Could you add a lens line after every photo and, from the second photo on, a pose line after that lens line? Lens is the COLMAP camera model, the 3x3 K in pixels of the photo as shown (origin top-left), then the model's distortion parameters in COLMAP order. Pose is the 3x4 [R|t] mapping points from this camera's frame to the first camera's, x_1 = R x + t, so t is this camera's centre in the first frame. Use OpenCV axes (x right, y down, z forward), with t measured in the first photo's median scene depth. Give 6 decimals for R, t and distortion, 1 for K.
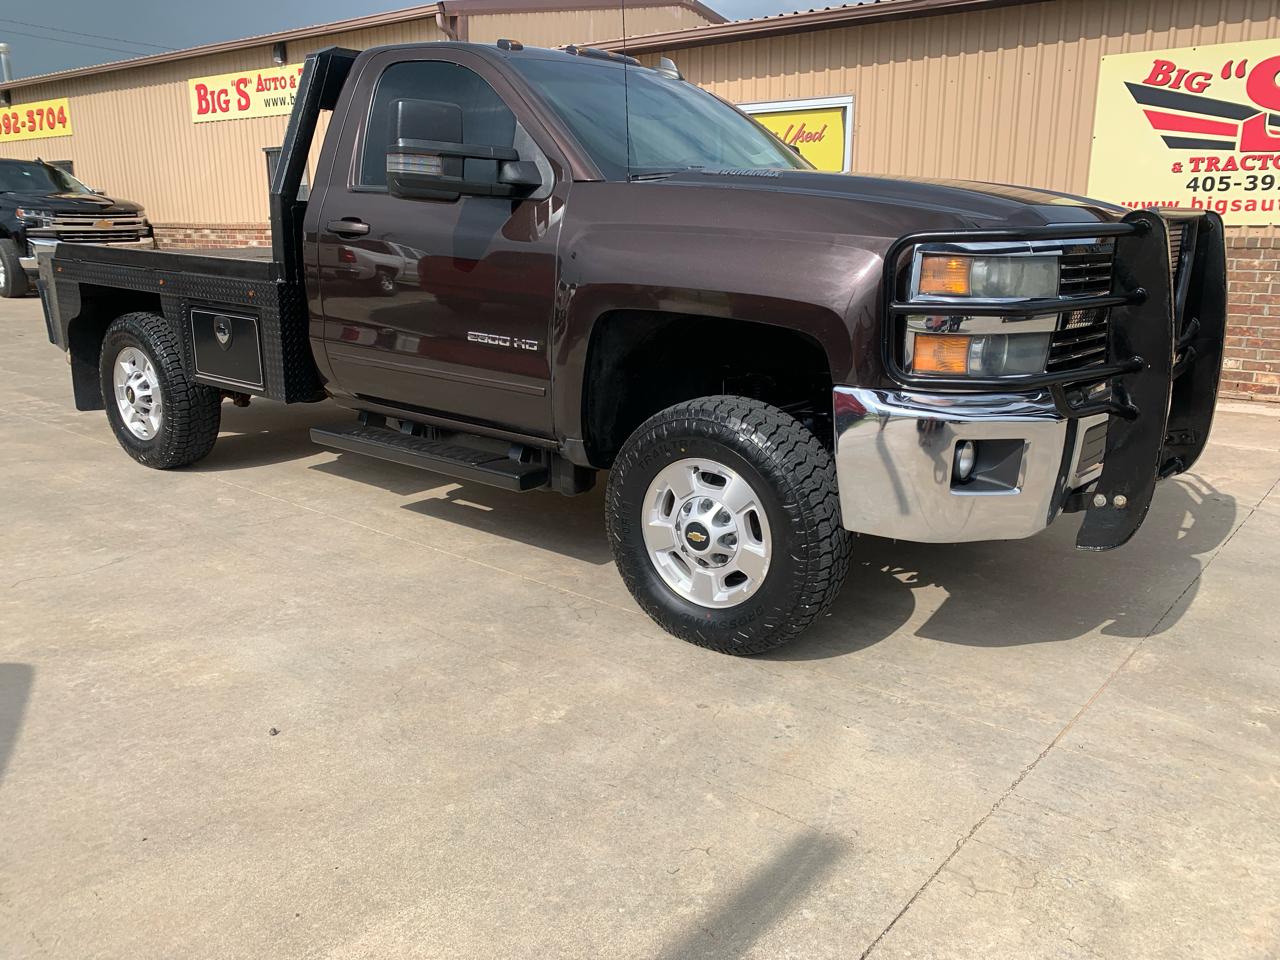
lens RADIAL K [[972.2, 0, 636.4], [0, 972.2, 482.2], [0, 0, 1]] dist [0.019326, -0.014303]
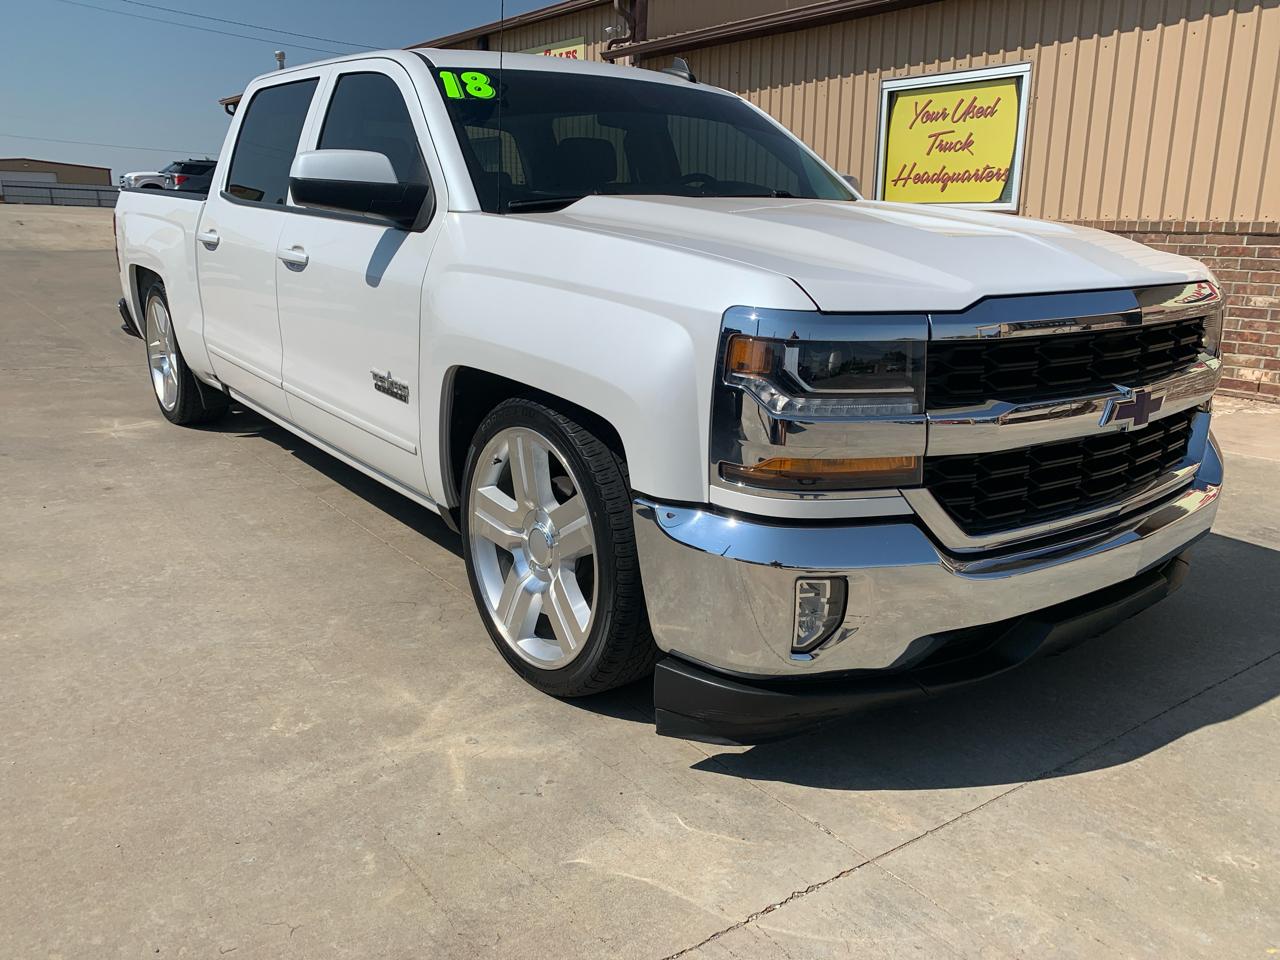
lens RADIAL K [[972.2, 0, 639.4], [0, 972.2, 475.9], [0, 0, 1]] dist [0.019326, -0.014303]
pose [[0.967764, 0.074147, -0.240698, 0.230244], [-0.076014, 0.997106, 0.001532, -0.003199], [0.240115, 0.016814, 0.970599, 0.137529]]
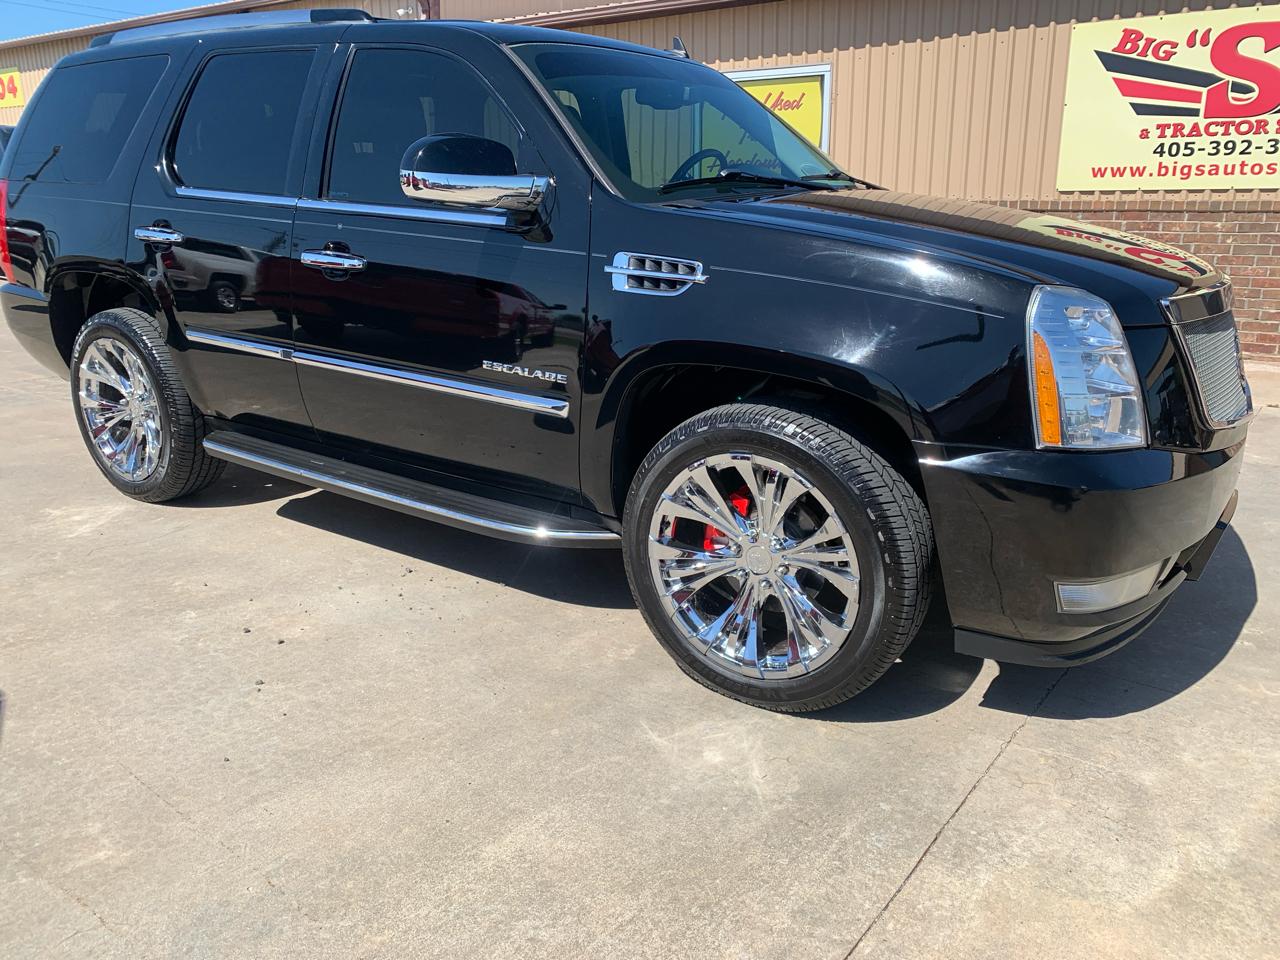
lens RADIAL K [[972.2, 0, 632.7], [0, 972.2, 490.0], [0, 0, 1]] dist [0.019326, -0.014303]
pose [[0.998969, -0.023425, 0.038895, -0.067023], [0.021803, 0.998896, 0.041604, 0.004413], [-0.039827, -0.040713, 0.998377, -0.056670]]
